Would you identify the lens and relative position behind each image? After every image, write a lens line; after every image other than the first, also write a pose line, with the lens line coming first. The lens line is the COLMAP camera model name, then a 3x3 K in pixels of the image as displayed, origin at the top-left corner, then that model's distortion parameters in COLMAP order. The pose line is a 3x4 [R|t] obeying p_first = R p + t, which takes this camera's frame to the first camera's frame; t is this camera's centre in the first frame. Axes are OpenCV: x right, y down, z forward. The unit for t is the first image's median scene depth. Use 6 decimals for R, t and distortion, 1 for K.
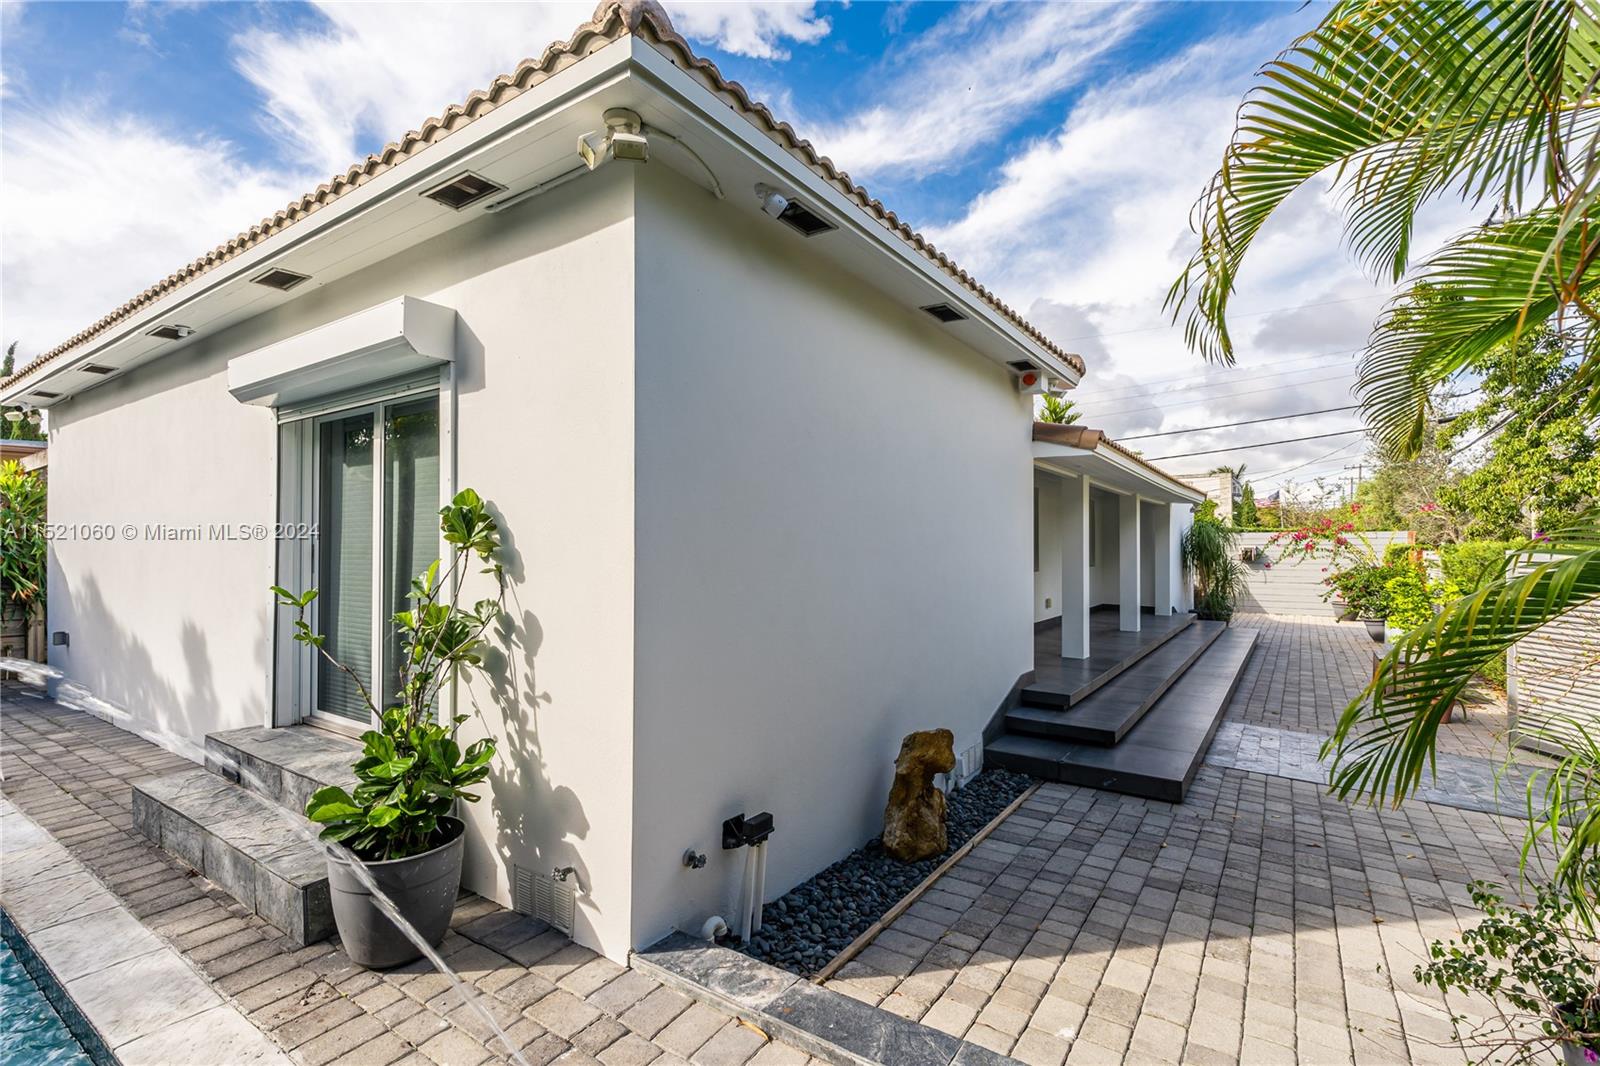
lens RADIAL K [[718.3, 0, 800.0], [0, 718.3, 533.0], [0, 0, 1]] dist [0.003896, 0.000001]
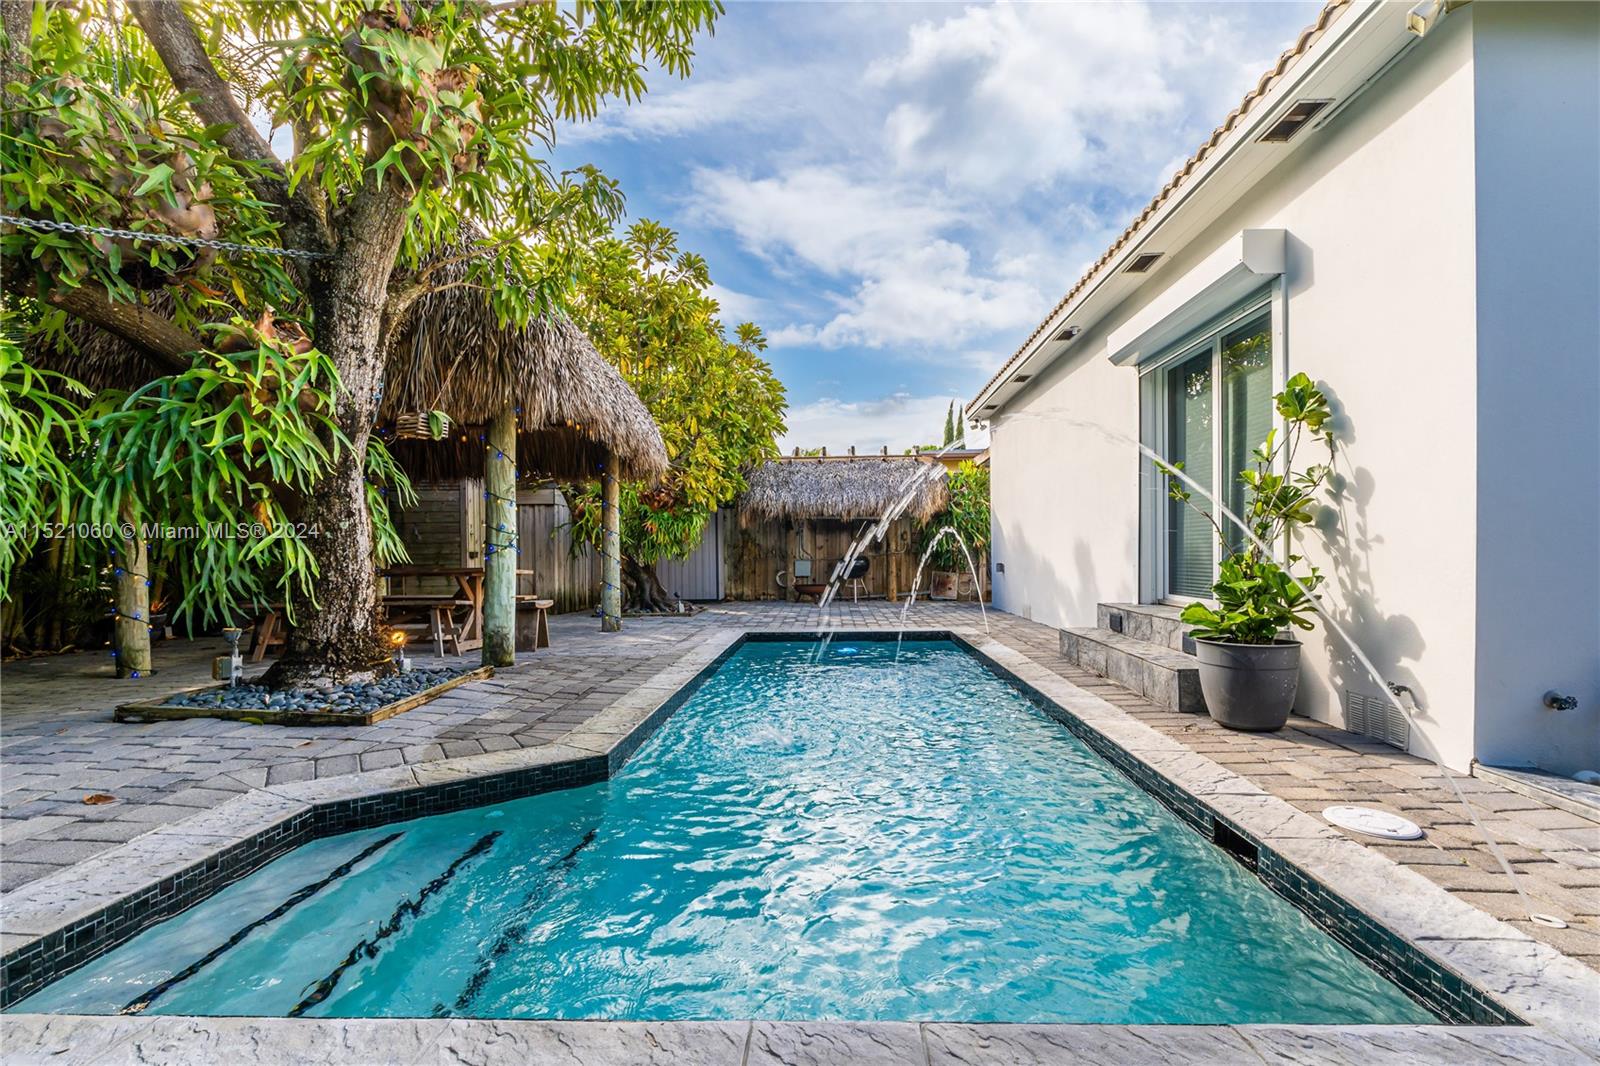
lens RADIAL K [[727.1, 0, 823.6], [0, 727.1, 564.2], [0, 0, 1]] dist [-0.007018, 0.000123]
pose [[0.548677, 0.005237, -0.836018, 0.109469], [0.022968, 0.999509, 0.021334, 0.209333], [0.835719, -0.030907, 0.548287, -0.322564]]
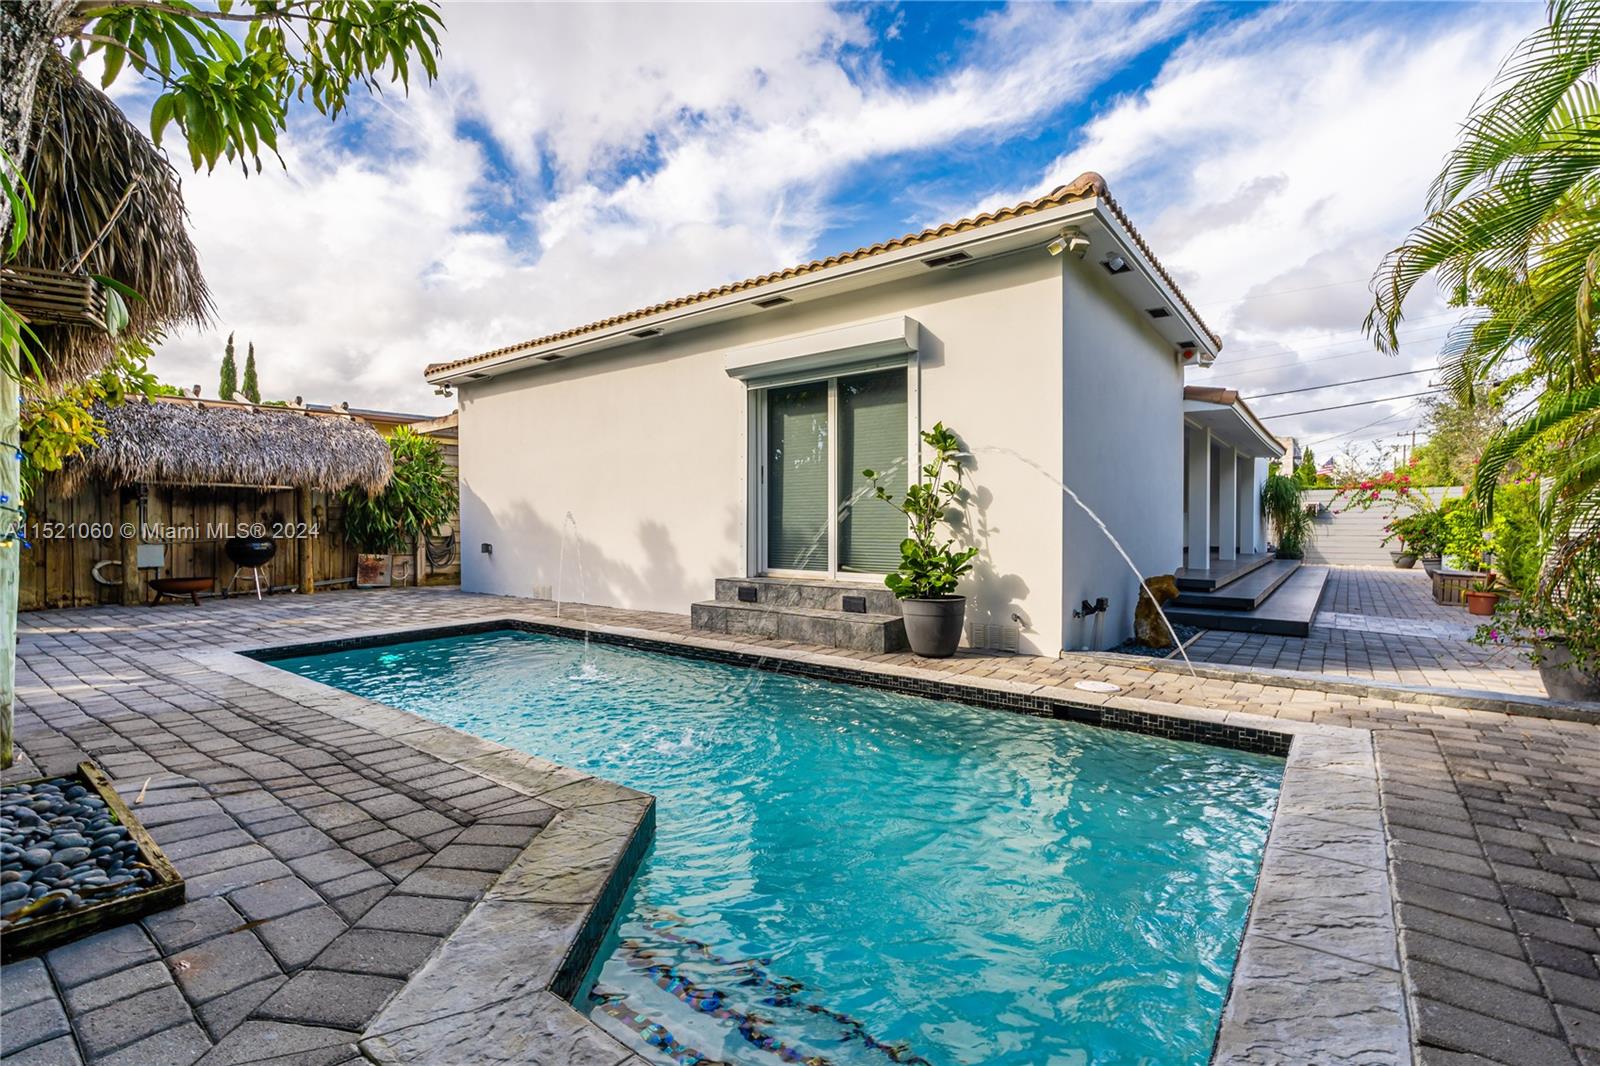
lens RADIAL K [[725.9, 0, 800.0], [0, 725.9, 533.0], [0, 0, 1]] dist [-0.000120, 0.000202]
pose [[0.999299, -0.006197, -0.036910, -0.746534], [0.007326, 0.999507, 0.030539, 0.163049], [0.036702, -0.030788, 0.998852, -0.865276]]
